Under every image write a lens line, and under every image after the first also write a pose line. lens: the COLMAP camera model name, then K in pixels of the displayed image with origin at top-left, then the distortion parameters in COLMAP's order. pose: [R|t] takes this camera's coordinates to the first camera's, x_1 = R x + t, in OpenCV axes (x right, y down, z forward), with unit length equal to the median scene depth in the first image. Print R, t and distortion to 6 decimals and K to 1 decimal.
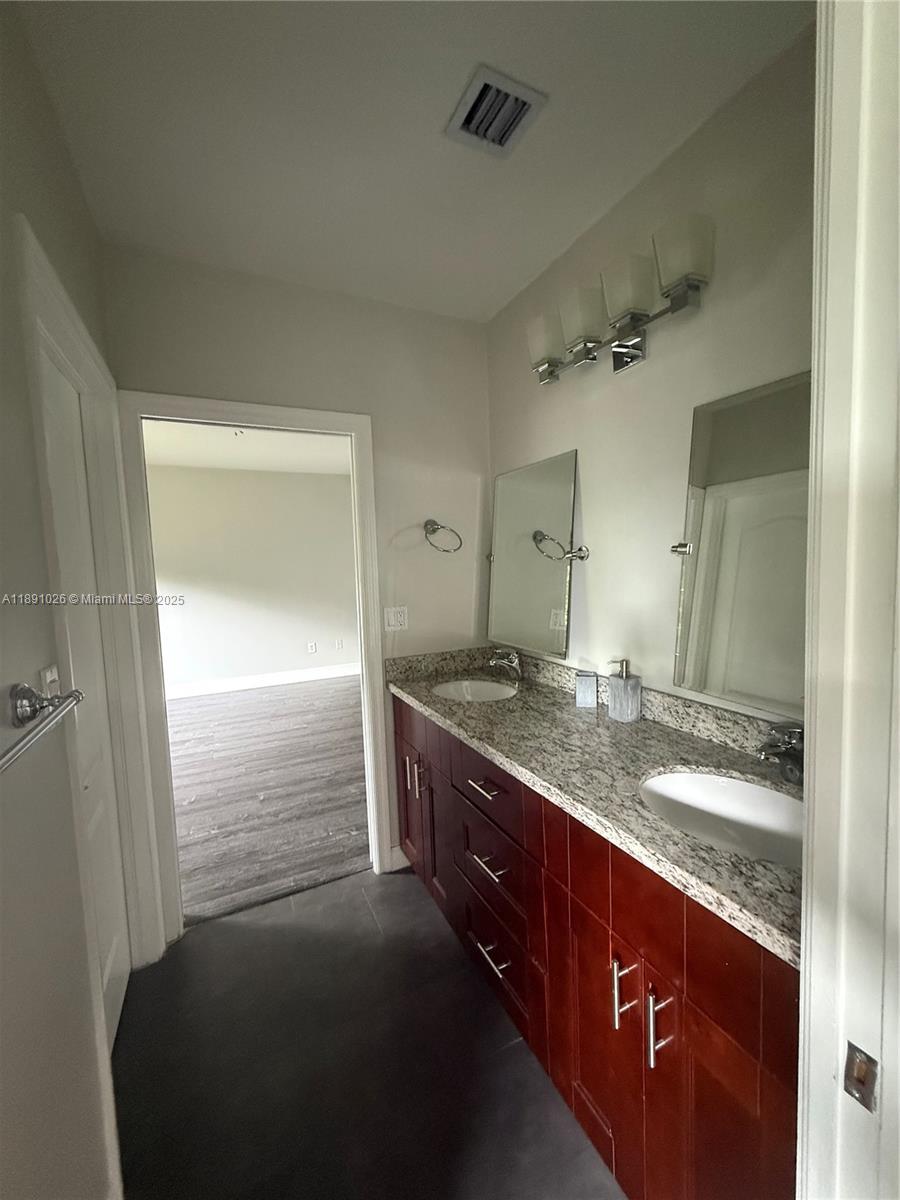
lens RADIAL K [[476.8, 0, 450.6], [0, 476.8, 596.6], [0, 0, 1]] dist [-0.004379, 0.000141]
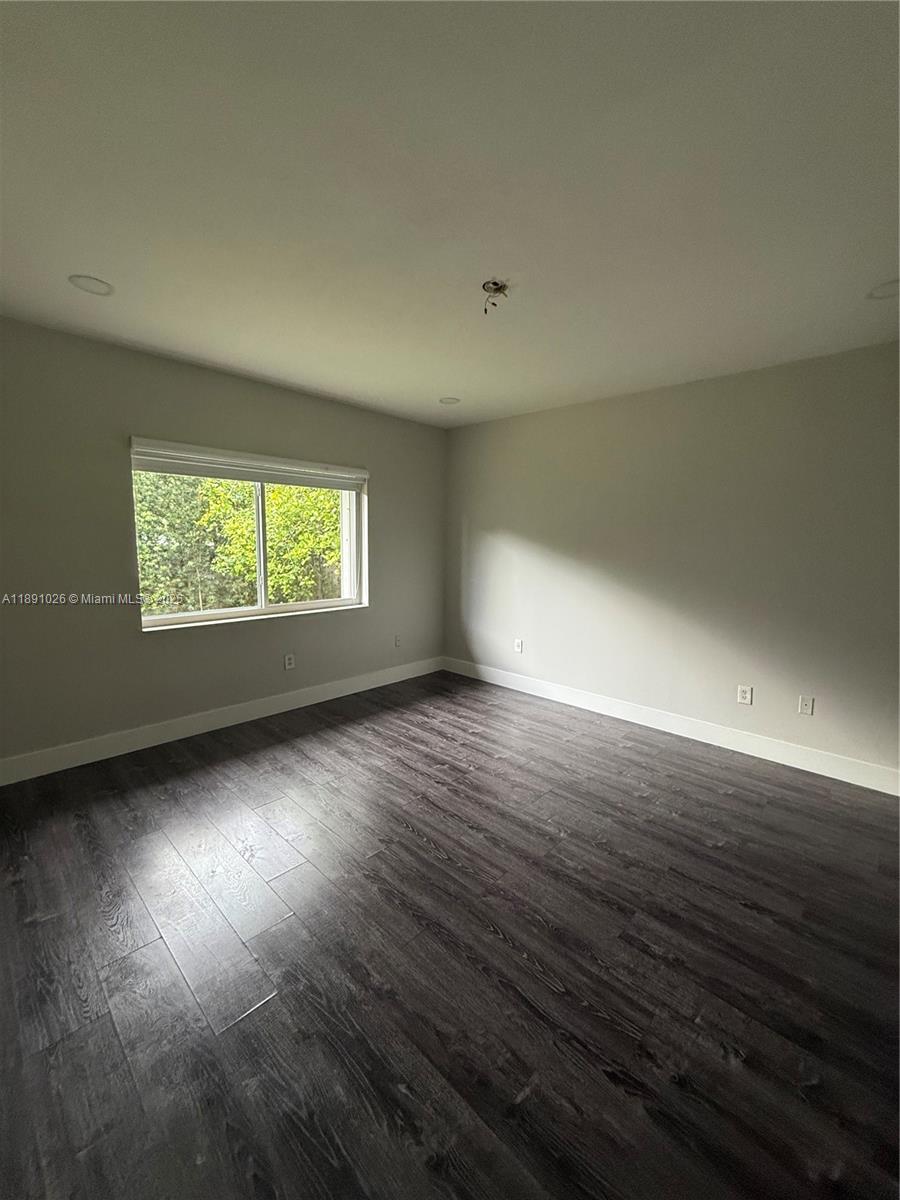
lens RADIAL K [[476.8, 0, 450.6], [0, 476.8, 603.1], [0, 0, 1]] dist [-0.004379, 0.000141]
pose [[0.349789, 0.171067, -0.921077, 0.098738], [-0.101373, 0.984325, 0.144316, -0.053439], [0.931327, 0.042892, 0.361648, 0.602416]]
